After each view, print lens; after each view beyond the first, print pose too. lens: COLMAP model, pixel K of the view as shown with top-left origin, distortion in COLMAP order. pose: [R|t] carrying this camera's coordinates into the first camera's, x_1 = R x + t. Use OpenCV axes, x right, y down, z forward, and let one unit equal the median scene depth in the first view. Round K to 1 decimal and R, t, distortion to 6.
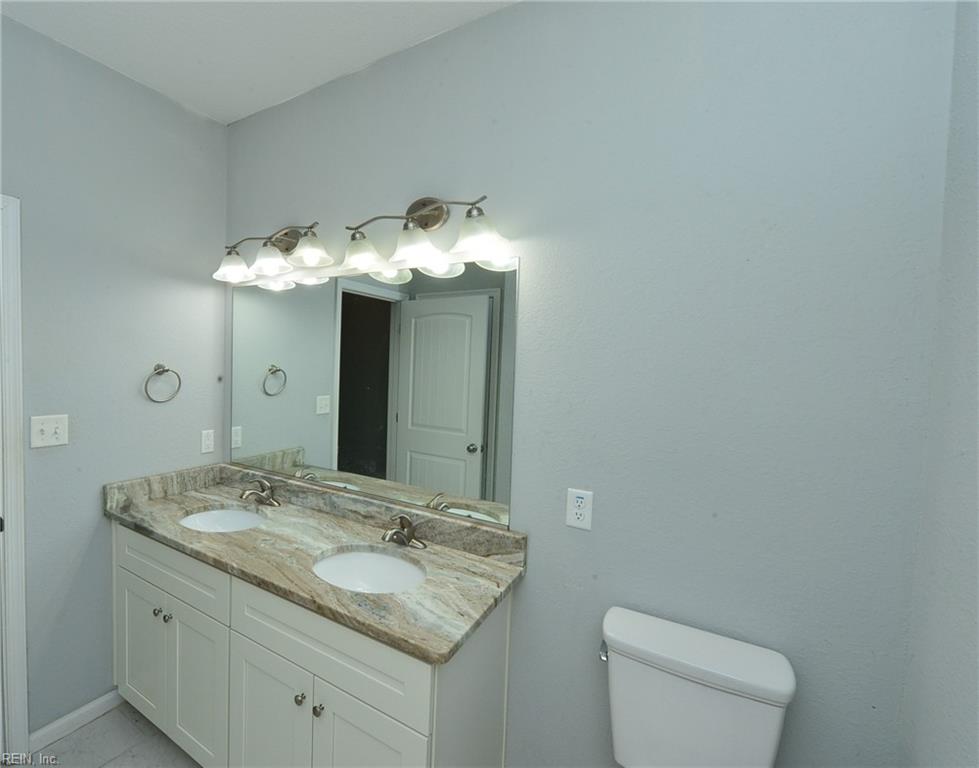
lens RADIAL K [[517.9, 0, 489.5], [0, 517.9, 384.0], [0, 0, 1]] dist [0.000602, 0.000352]
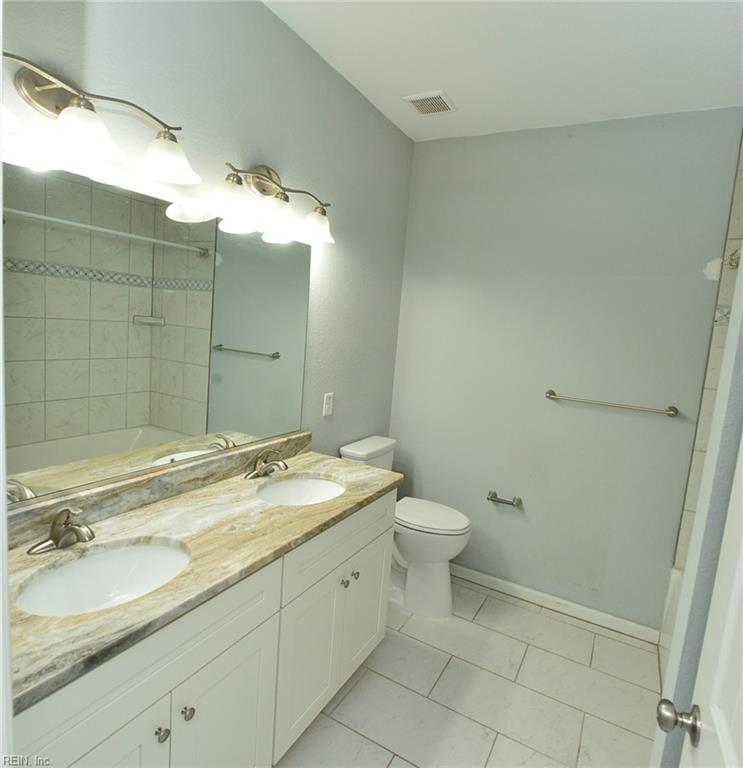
lens RADIAL K [[480.5, 0, 371.5], [0, 480.5, 384.0], [0, 0, 1]] dist [-0.001108, -0.000440]
pose [[-0.090059, -0.155108, 0.983784, -1.133007], [-0.041434, 0.987526, 0.151905, -0.062044], [-0.995074, -0.027082, -0.095362, 0.806181]]
